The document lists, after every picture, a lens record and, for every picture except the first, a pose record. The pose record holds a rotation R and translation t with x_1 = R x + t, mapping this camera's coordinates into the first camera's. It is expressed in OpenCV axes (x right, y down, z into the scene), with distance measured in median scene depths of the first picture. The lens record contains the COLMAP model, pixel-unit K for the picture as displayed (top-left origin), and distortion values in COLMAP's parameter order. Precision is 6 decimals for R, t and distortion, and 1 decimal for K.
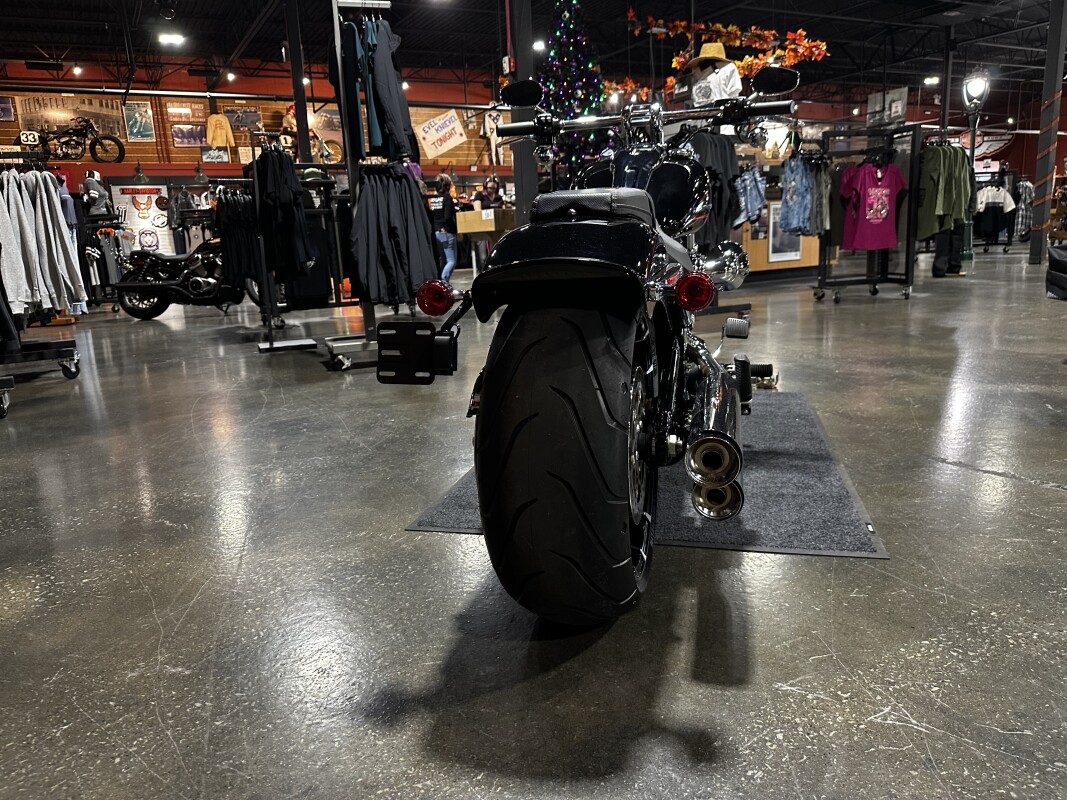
lens RADIAL K [[789.6, 0, 525.6], [0, 789.6, 399.0], [0, 0, 1]] dist [0.001234, -0.007762]
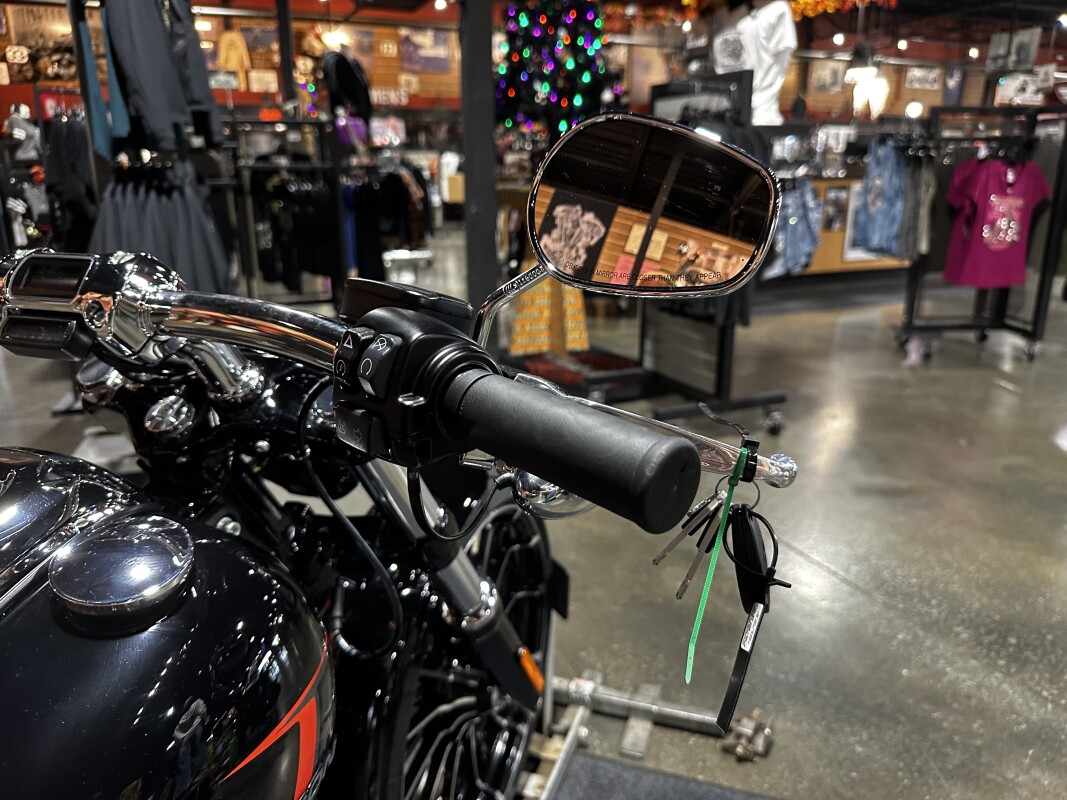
lens RADIAL K [[789.6, 0, 542.9], [0, 789.6, 400.8], [0, 0, 1]] dist [0.001234, -0.007762]
pose [[0.995831, 0.064531, -0.064469, 0.105378], [-0.058694, 0.994332, 0.088655, -0.127510], [0.069824, -0.084502, 0.993974, 0.282576]]
